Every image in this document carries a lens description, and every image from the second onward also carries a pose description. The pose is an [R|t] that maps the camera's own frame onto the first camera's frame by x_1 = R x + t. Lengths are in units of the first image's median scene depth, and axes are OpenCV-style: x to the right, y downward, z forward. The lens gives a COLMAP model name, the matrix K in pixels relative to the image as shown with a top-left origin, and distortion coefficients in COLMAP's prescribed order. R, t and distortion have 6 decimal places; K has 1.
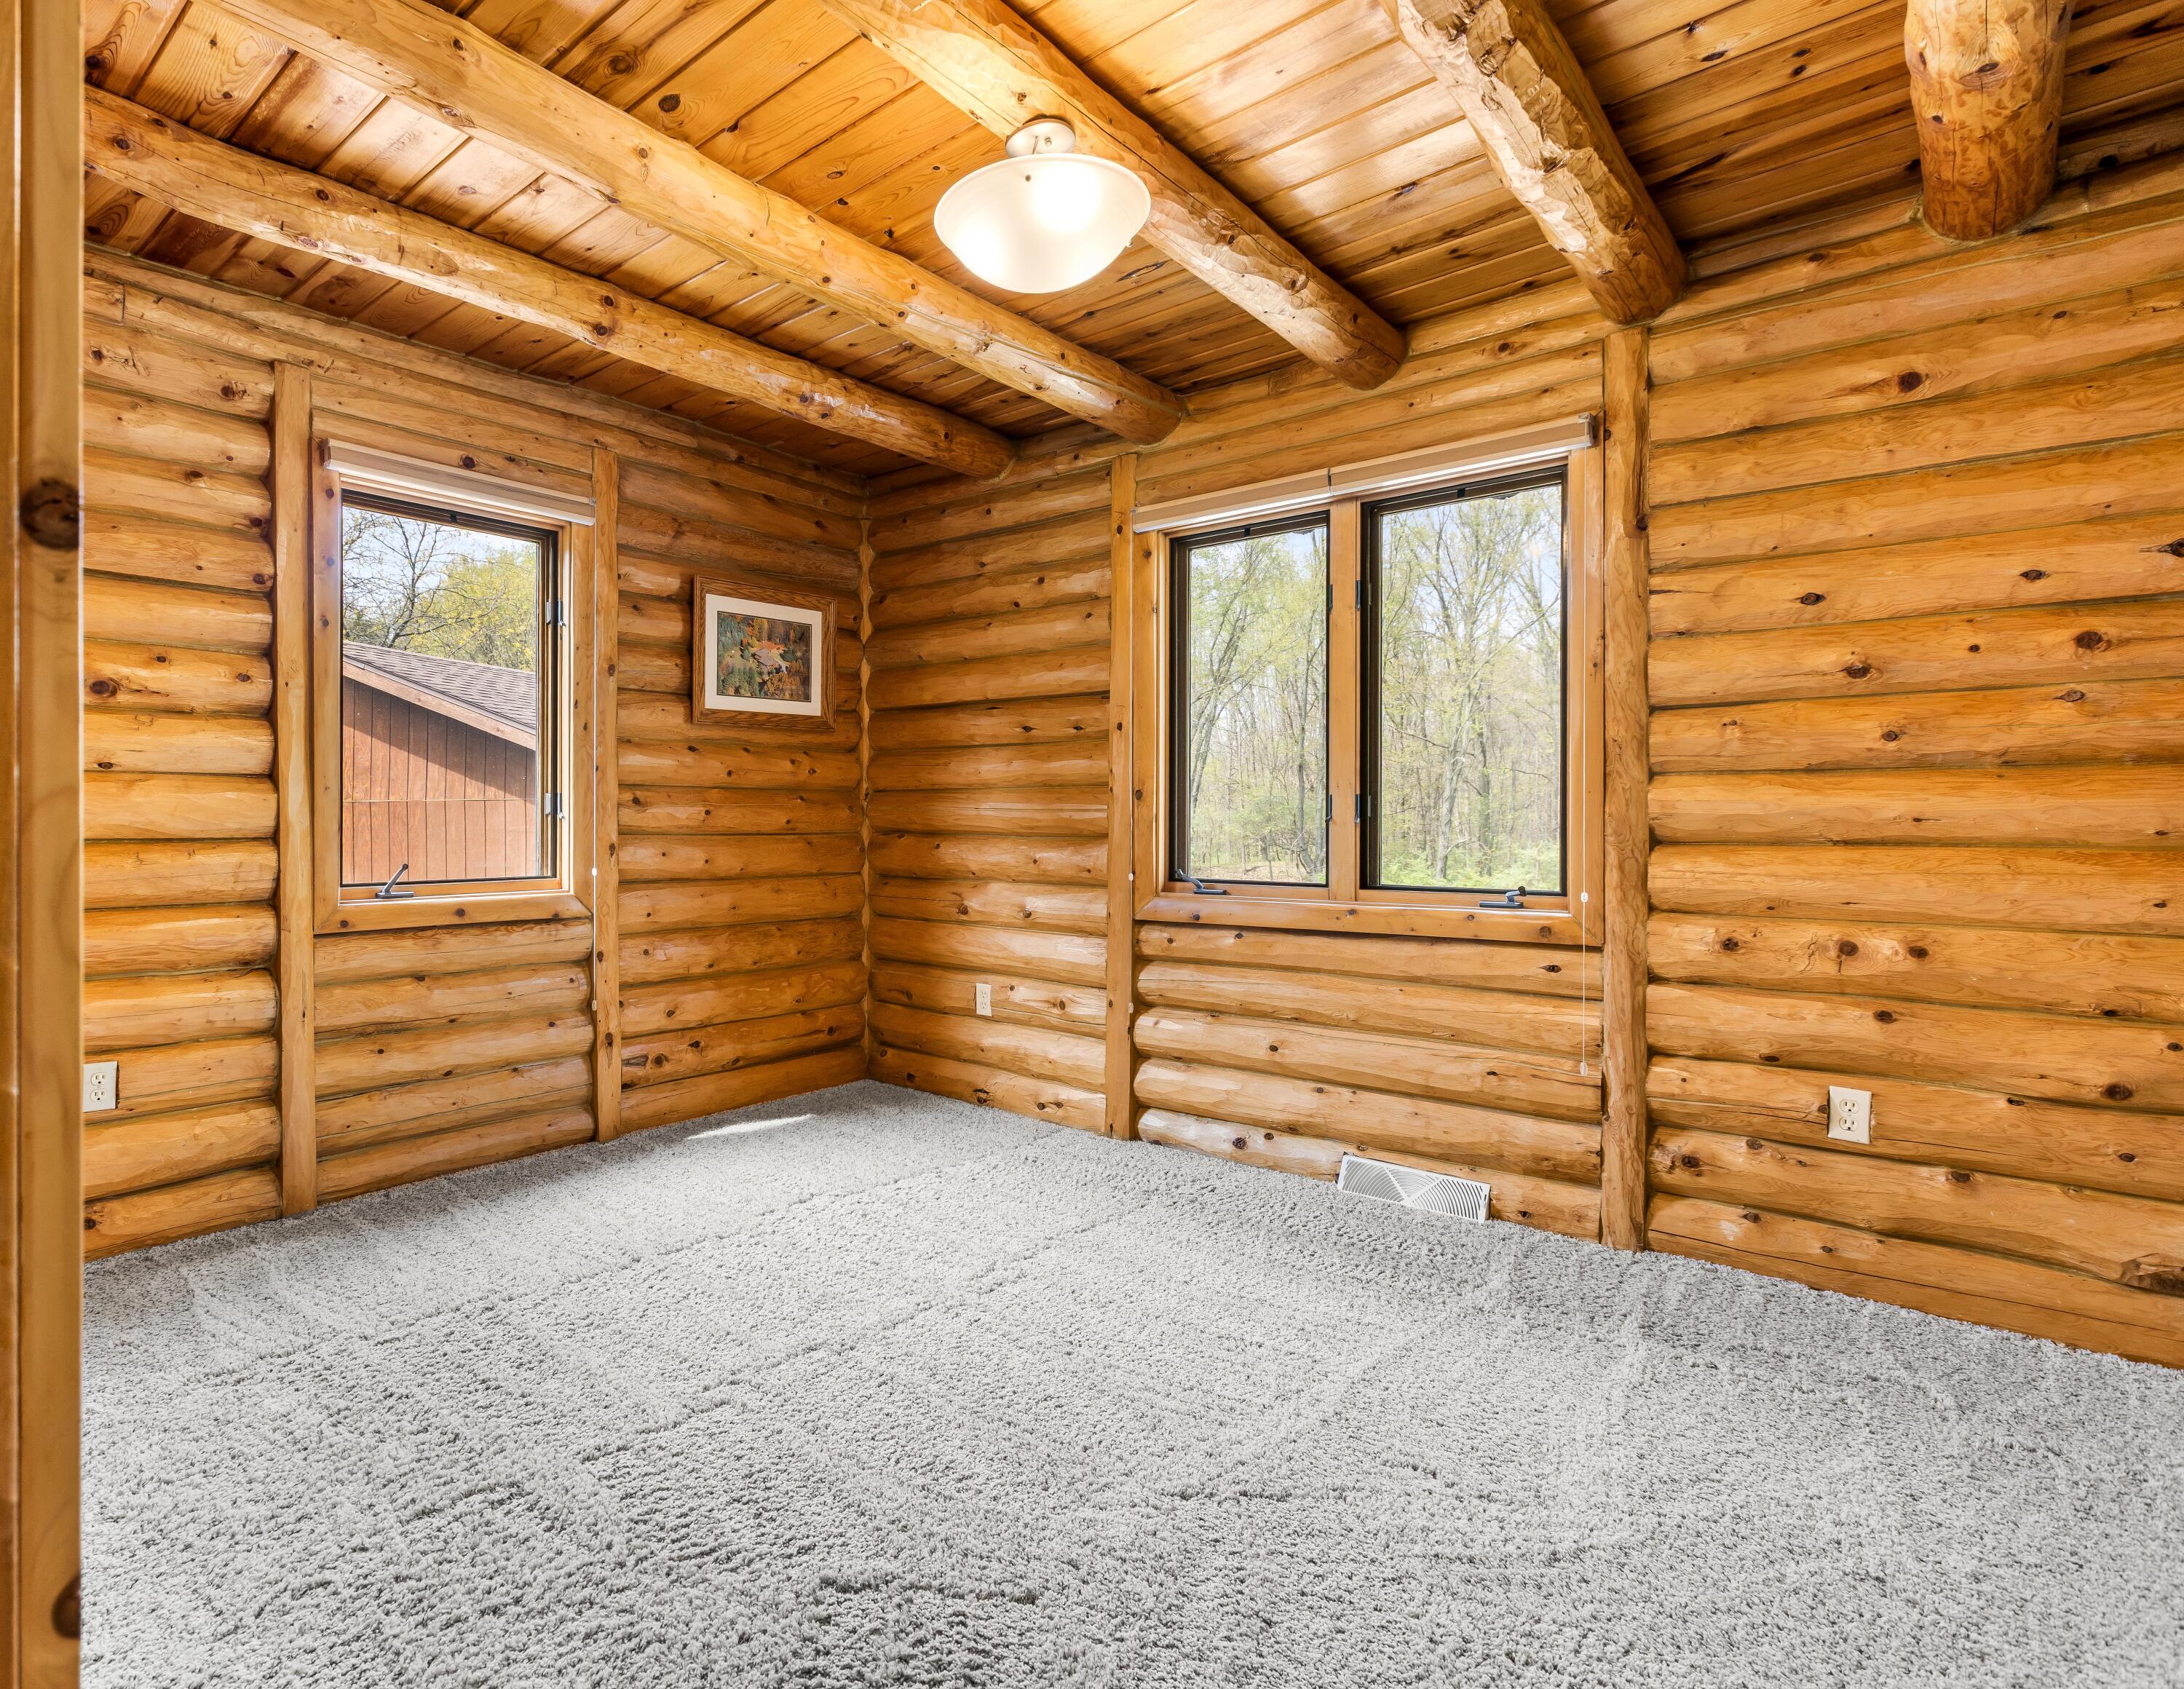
lens RADIAL K [[924.0, 0, 1091.1], [0, 924.0, 816.5], [0, 0, 1]] dist [-0.000812, 0.000046]
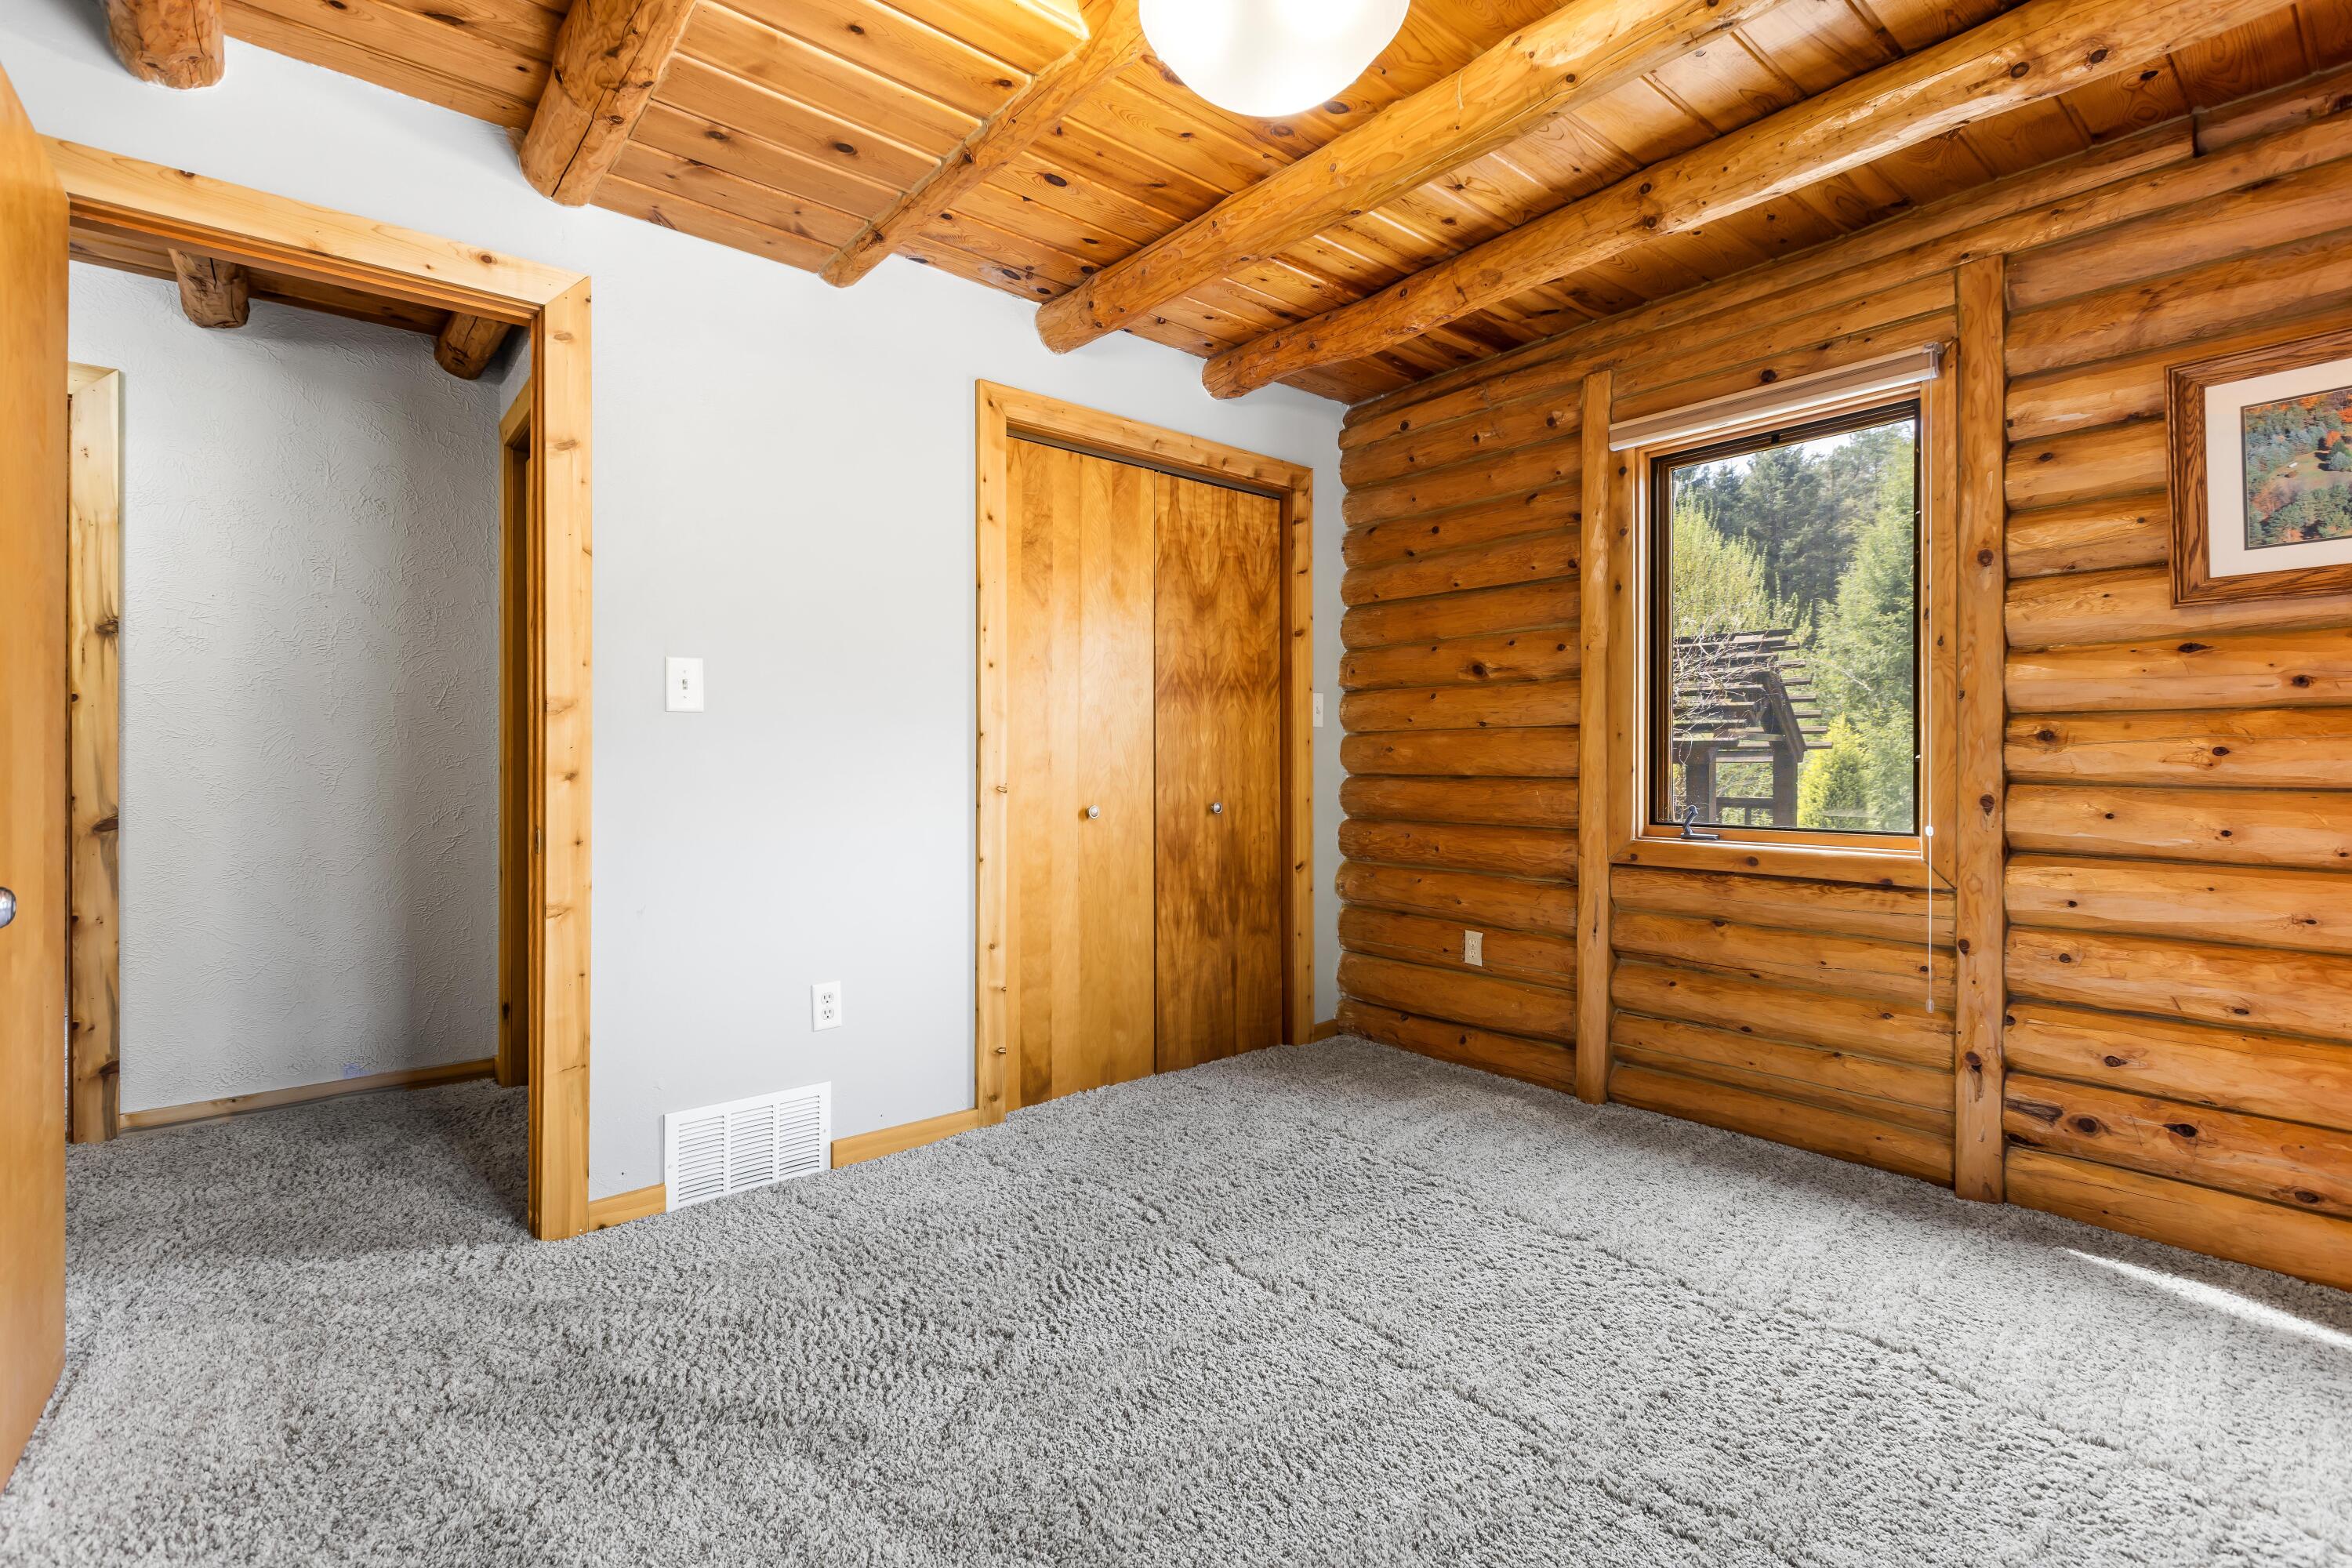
lens RADIAL K [[1061.5, 0, 1167.4], [0, 1061.5, 755.7], [0, 0, 1]] dist [0.001396, -0.000028]
pose [[-0.122696, -0.004516, -0.992434, 0.402132], [0.001896, 0.999987, -0.004785, 0.000652], [0.992443, -0.002468, -0.122685, 0.472306]]
